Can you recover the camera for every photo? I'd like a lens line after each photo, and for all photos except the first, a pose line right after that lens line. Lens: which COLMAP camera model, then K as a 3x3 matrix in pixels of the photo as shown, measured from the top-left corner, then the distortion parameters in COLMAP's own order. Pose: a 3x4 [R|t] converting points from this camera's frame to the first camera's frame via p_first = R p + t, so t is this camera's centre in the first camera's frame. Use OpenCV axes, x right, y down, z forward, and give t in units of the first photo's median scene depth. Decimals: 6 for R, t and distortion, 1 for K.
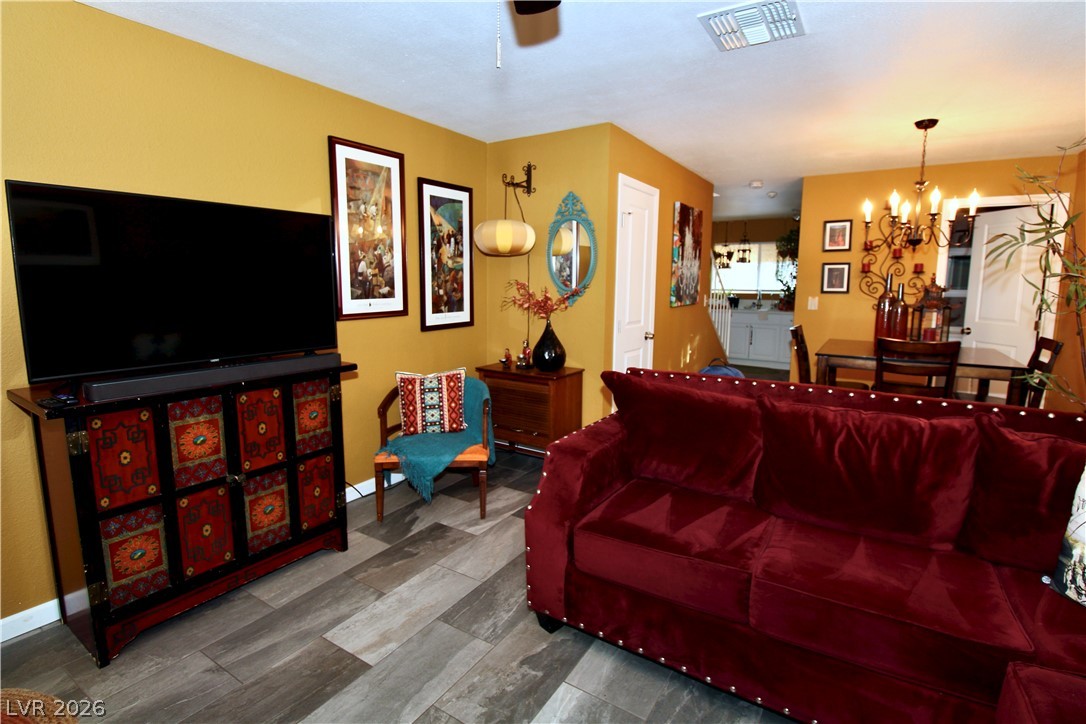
lens RADIAL K [[516.3, 0, 558.7], [0, 516.3, 347.1], [0, 0, 1]] dist [0.001233, -0.013100]
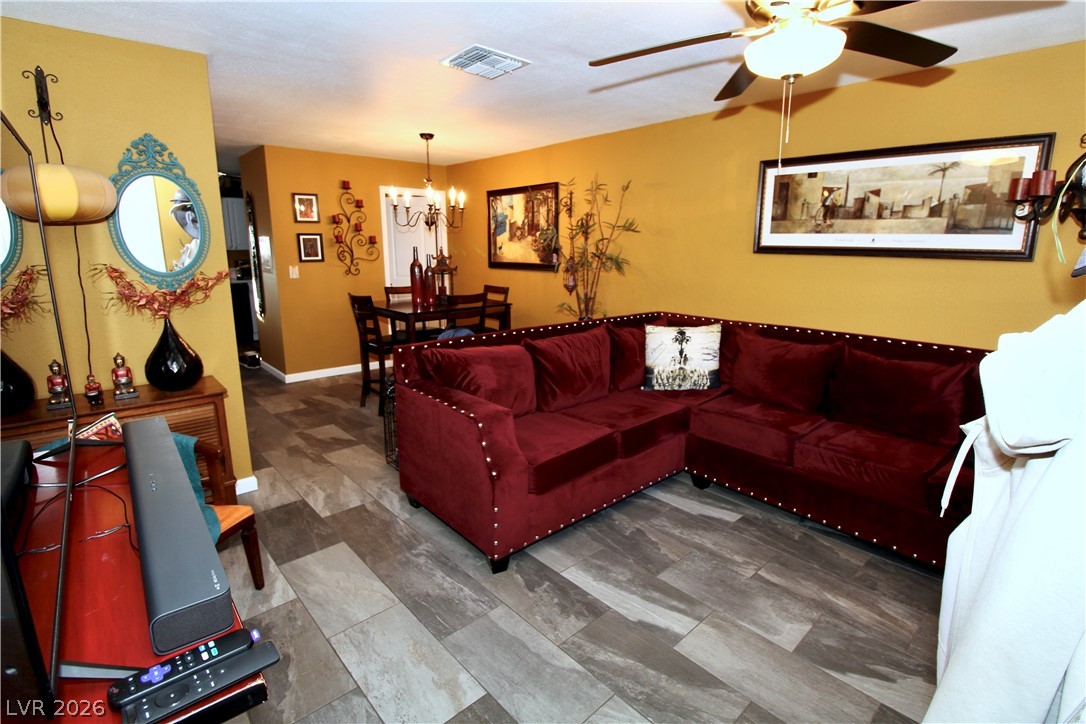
lens RADIAL K [[516.3, 0, 562.1], [0, 516.3, 351.1], [0, 0, 1]] dist [0.001233, -0.013100]
pose [[0.257064, -0.201679, 0.945116, -0.846246], [0.119178, 0.977132, 0.176096, -0.104955], [-0.959017, 0.067369, 0.275222, 0.445289]]
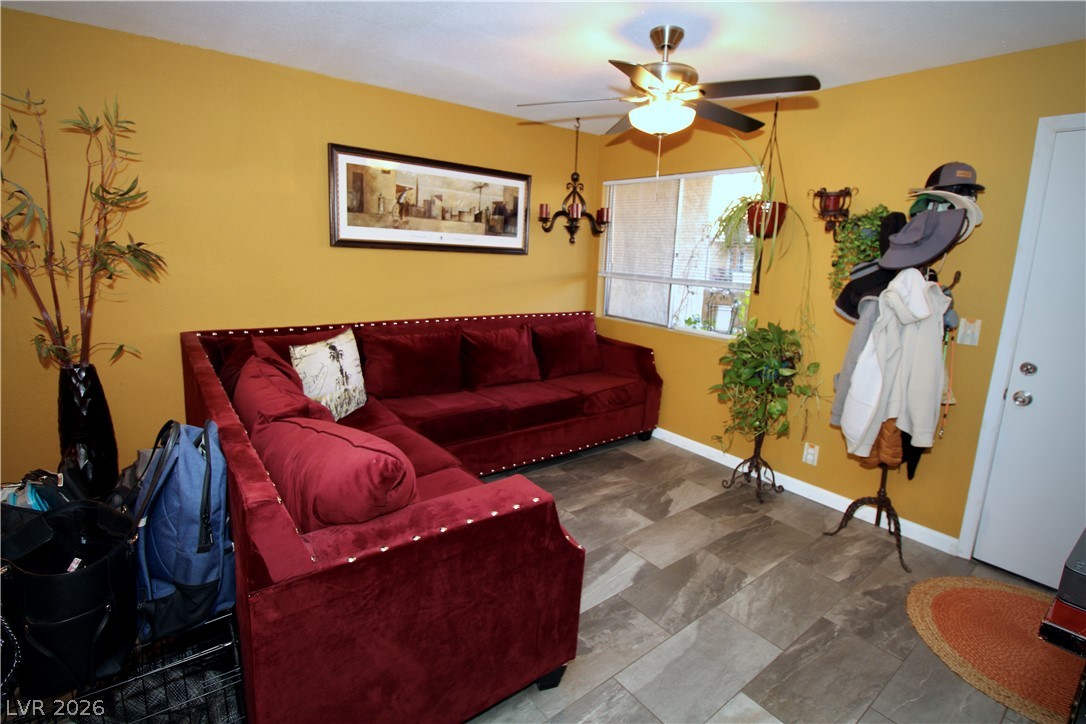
lens RADIAL K [[516.3, 0, 558.3], [0, 516.3, 346.7], [0, 0, 1]] dist [0.001233, -0.013100]
pose [[-0.941075, -0.109196, 0.320084, -0.216439], [-0.006979, 0.952510, 0.304427, -0.218506], [-0.338126, 0.284255, -0.897146, 1.397945]]
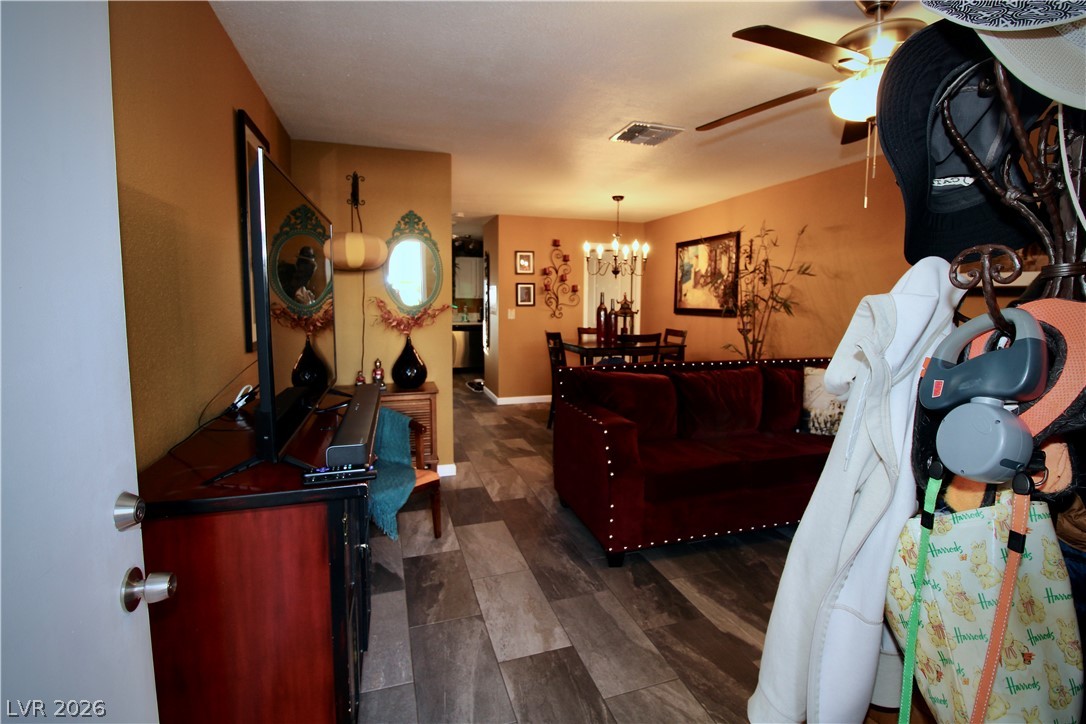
lens RADIAL K [[516.3, 0, 560.8], [0, 516.3, 350.9], [0, 0, 1]] dist [0.001233, -0.013100]
pose [[0.632426, -0.081881, 0.770281, -0.923863], [0.096331, 0.994992, 0.026677, -0.036407], [-0.768608, 0.057331, 0.637146, 0.212000]]
